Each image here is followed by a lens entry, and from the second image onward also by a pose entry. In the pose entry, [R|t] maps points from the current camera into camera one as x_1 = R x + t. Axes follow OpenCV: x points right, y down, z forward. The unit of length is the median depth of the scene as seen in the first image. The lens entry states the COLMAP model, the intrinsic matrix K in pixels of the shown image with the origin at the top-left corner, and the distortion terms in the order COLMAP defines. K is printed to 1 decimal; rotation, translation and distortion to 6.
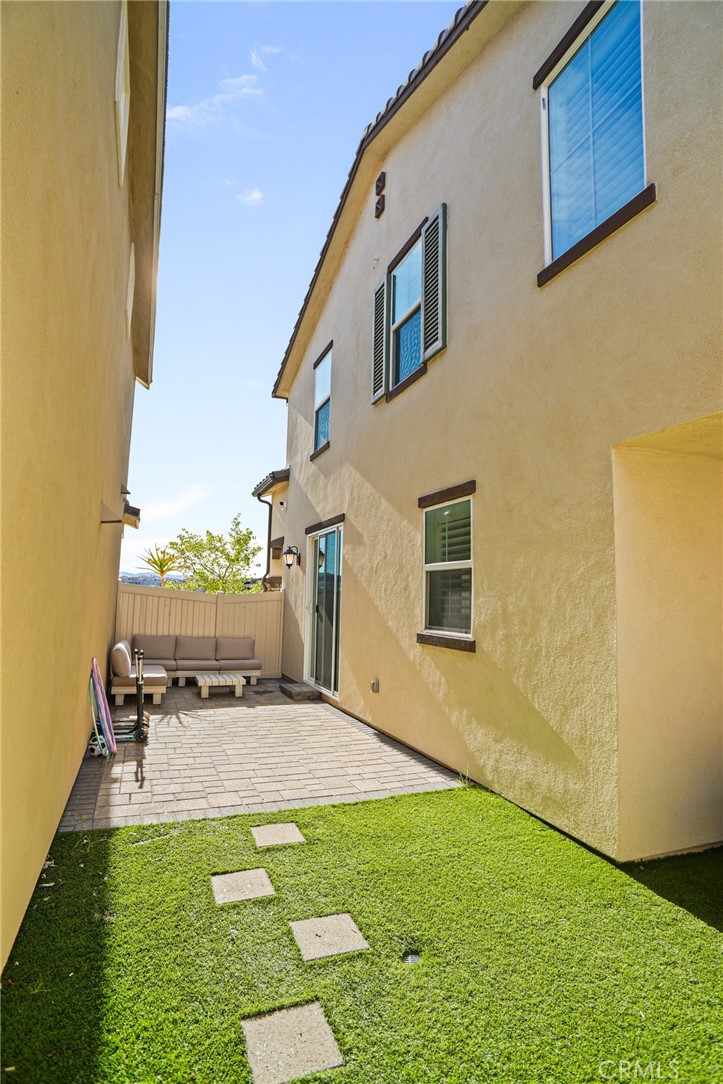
lens RADIAL K [[561.4, 0, 364.8], [0, 561.4, 544.2], [0, 0, 1]] dist [-0.057117, 0.000906]
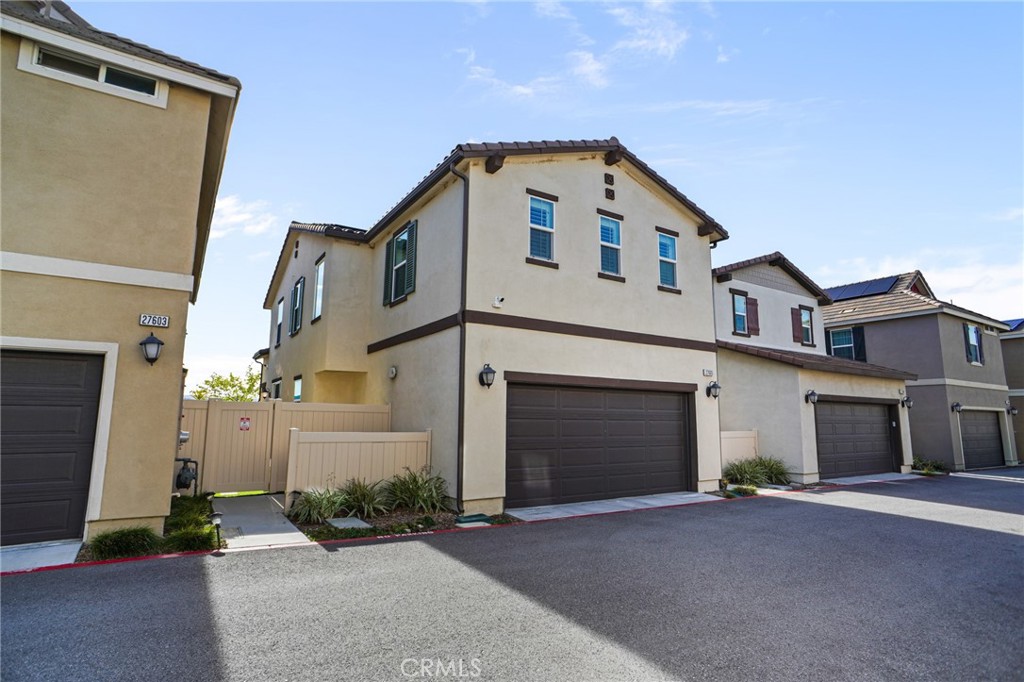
lens RADIAL K [[530.3, 0, 508.3], [0, 530.3, 338.5], [0, 0, 1]] dist [-0.057117, 0.000906]
pose [[0.982690, 0.015211, 0.184630, 0.312486], [-0.004807, 0.998381, -0.056669, -0.060842], [-0.185193, 0.054800, 0.981173, -0.863413]]
